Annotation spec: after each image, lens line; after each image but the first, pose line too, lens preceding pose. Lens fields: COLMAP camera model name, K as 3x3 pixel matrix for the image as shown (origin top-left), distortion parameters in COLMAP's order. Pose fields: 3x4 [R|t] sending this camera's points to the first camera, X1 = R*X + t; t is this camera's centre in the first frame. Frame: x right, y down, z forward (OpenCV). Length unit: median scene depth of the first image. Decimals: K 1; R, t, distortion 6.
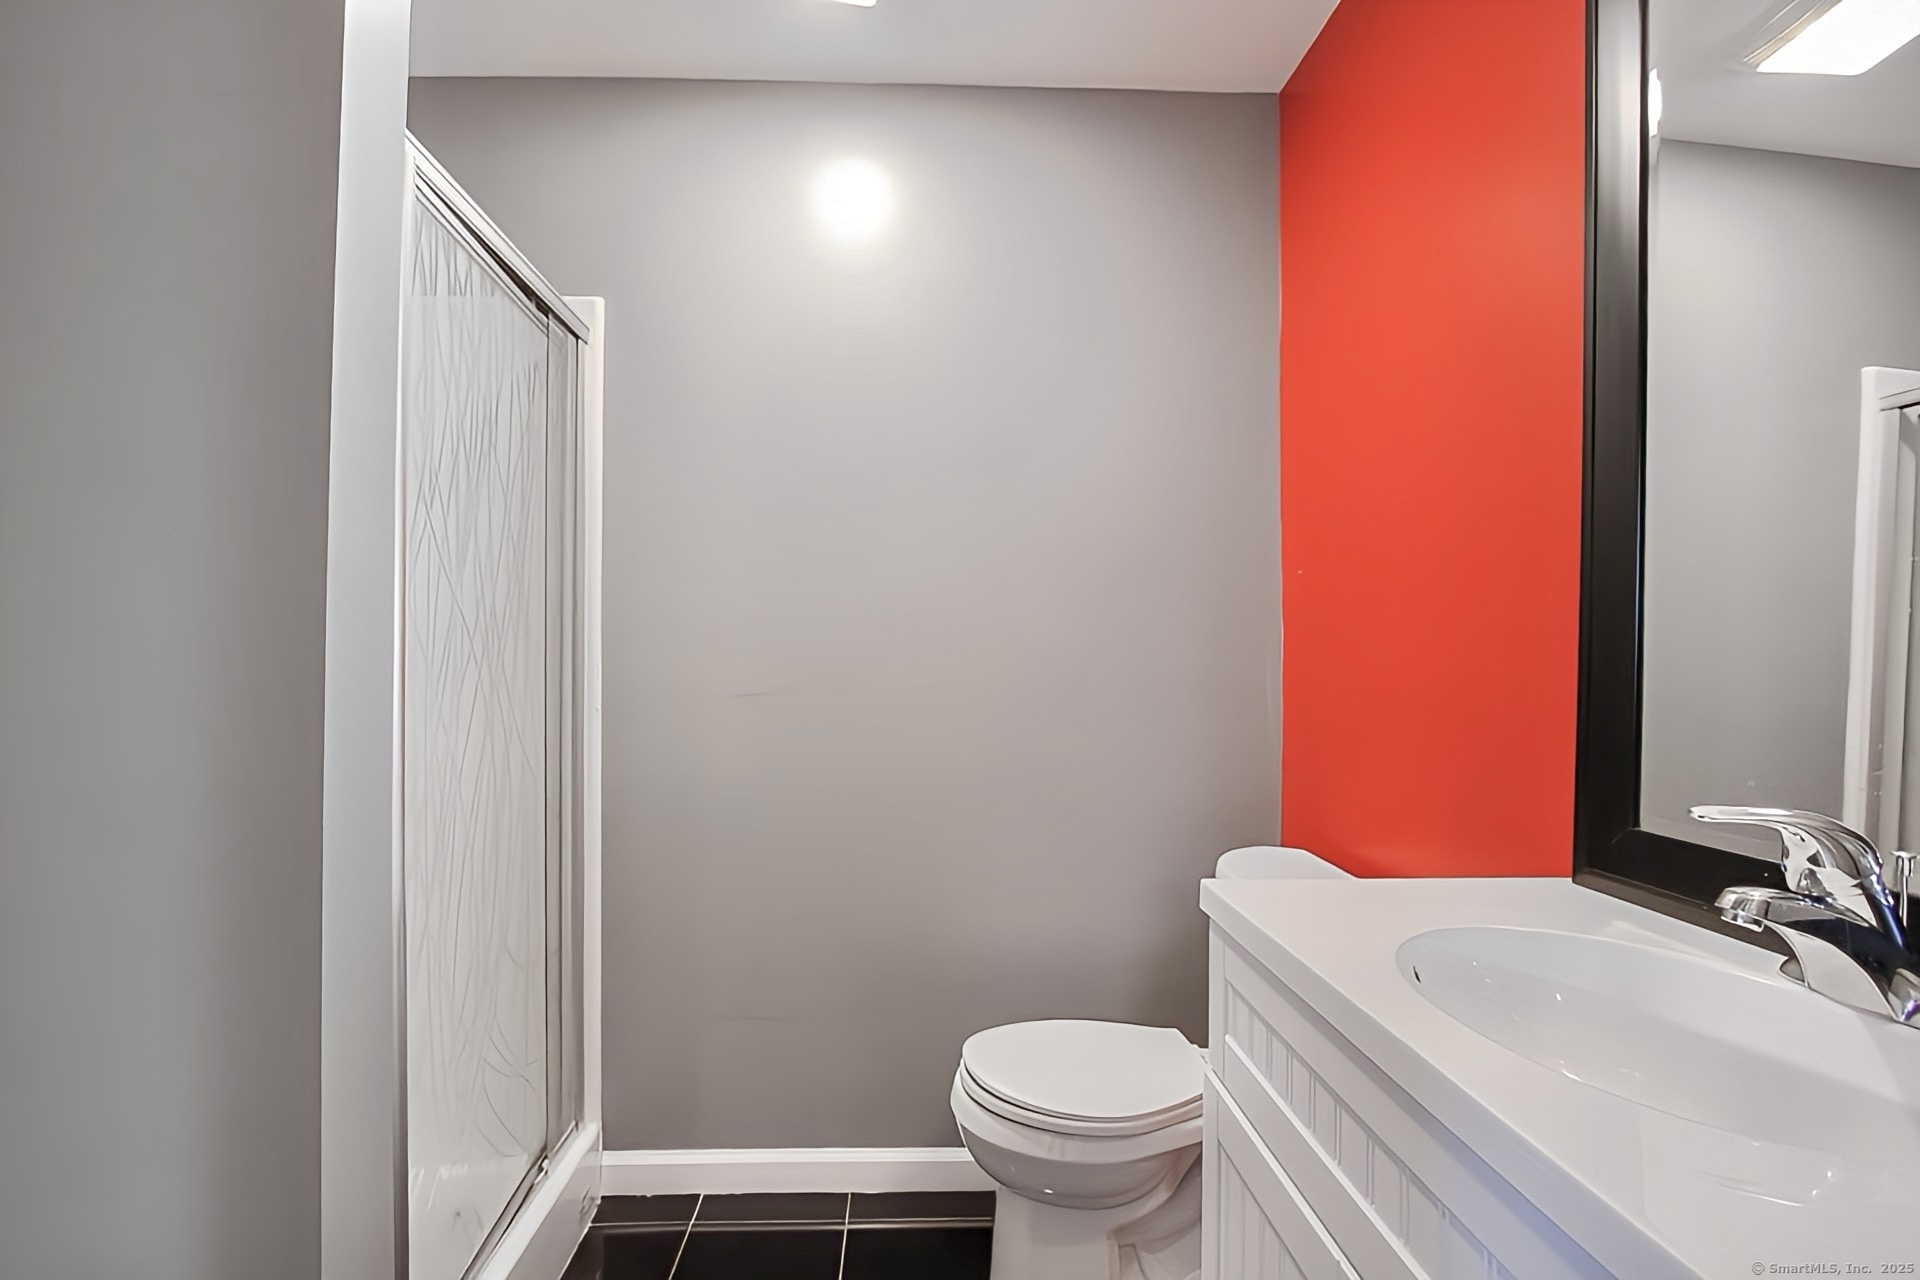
lens RADIAL K [[933.8, 0, 956.9], [0, 933.8, 646.2], [0, 0, 1]] dist [0.000935, 0.000046]
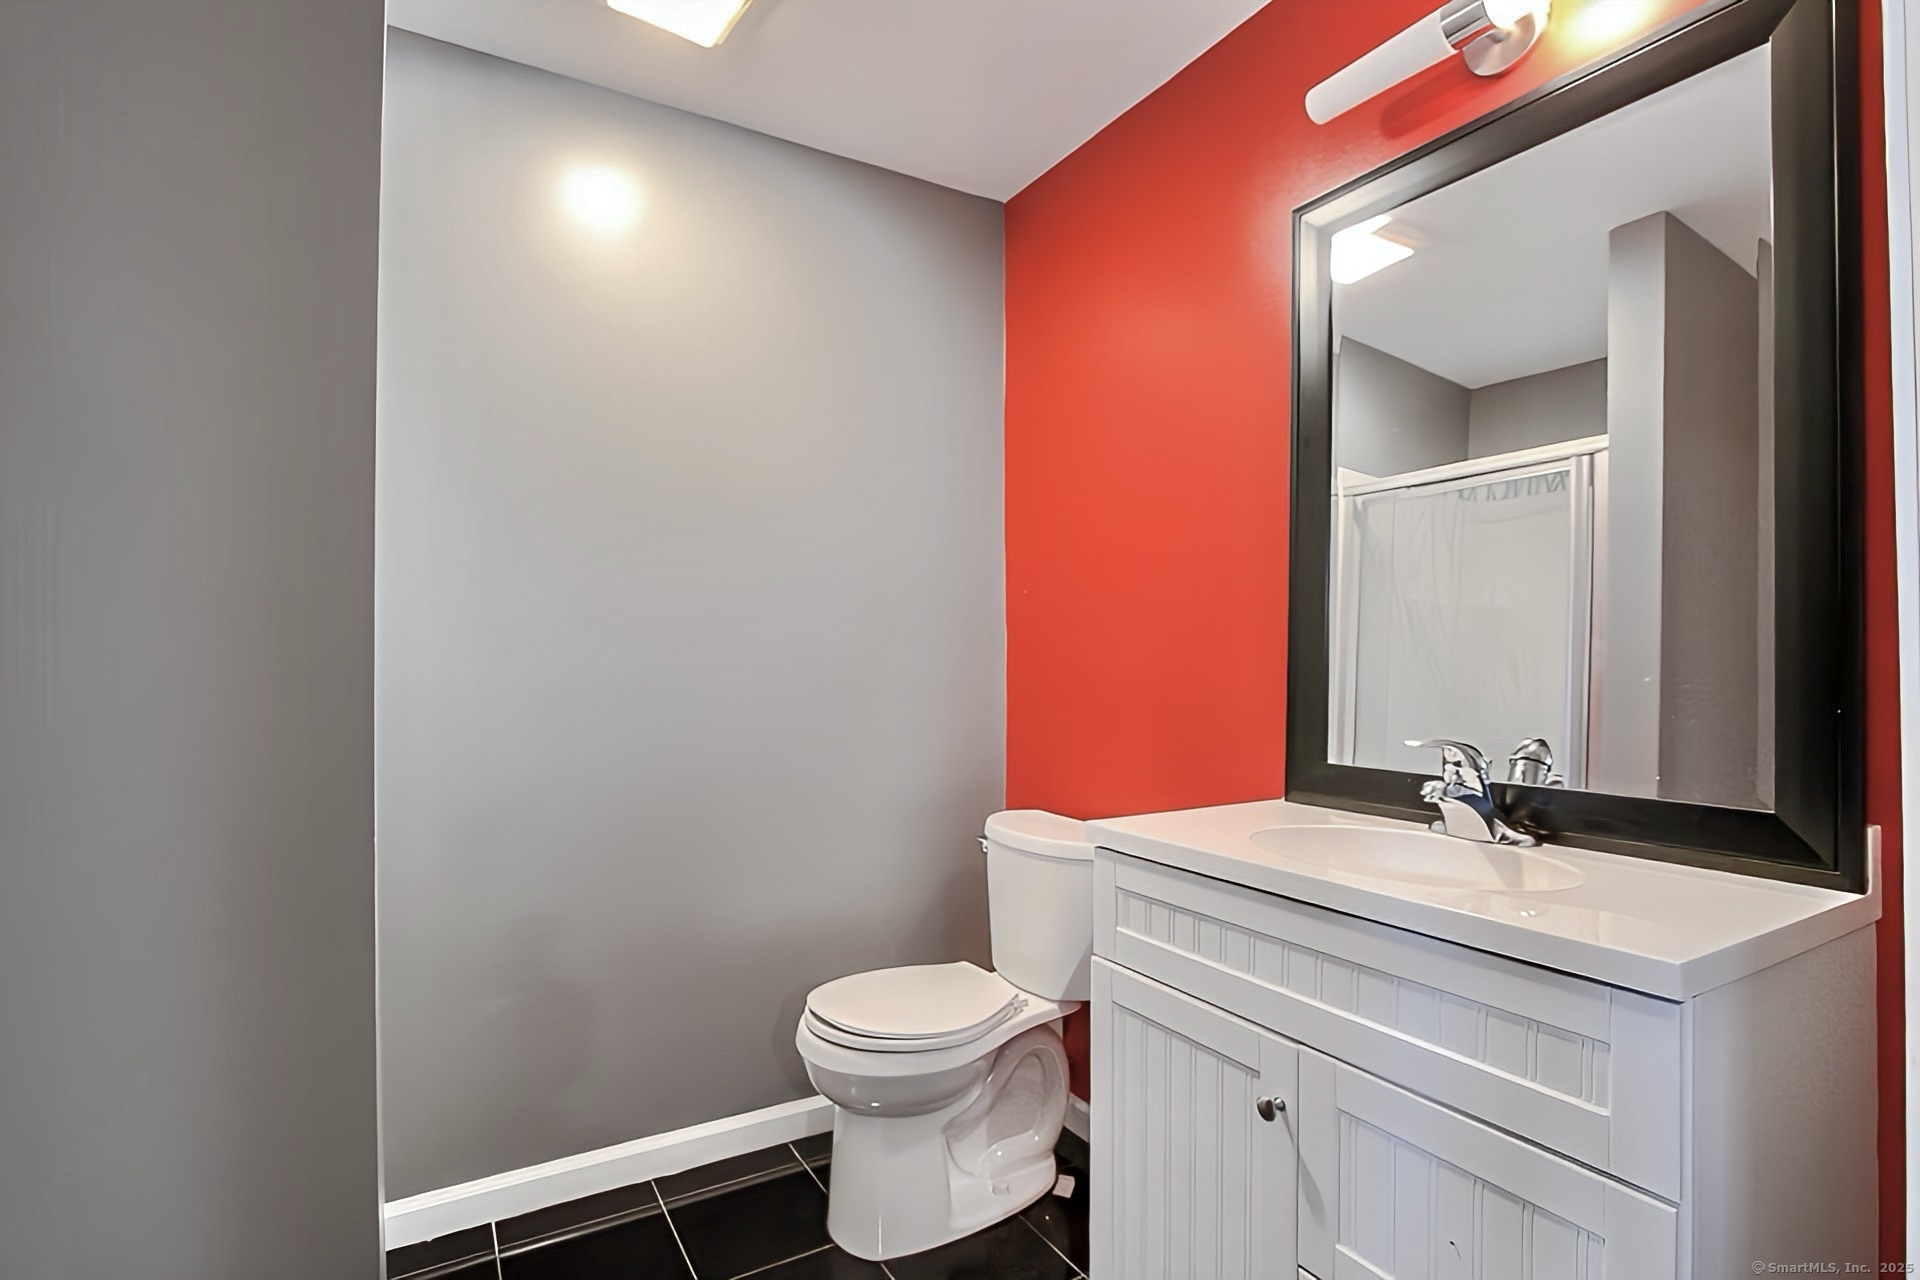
lens RADIAL K [[933.8, 0, 951.1], [0, 933.8, 648.2], [0, 0, 1]] dist [0.000935, 0.000046]
pose [[0.881817, -0.003128, 0.471582, -0.401328], [0.001559, 0.999992, 0.003718, -0.007362], [-0.471590, -0.002544, 0.881814, -0.084498]]
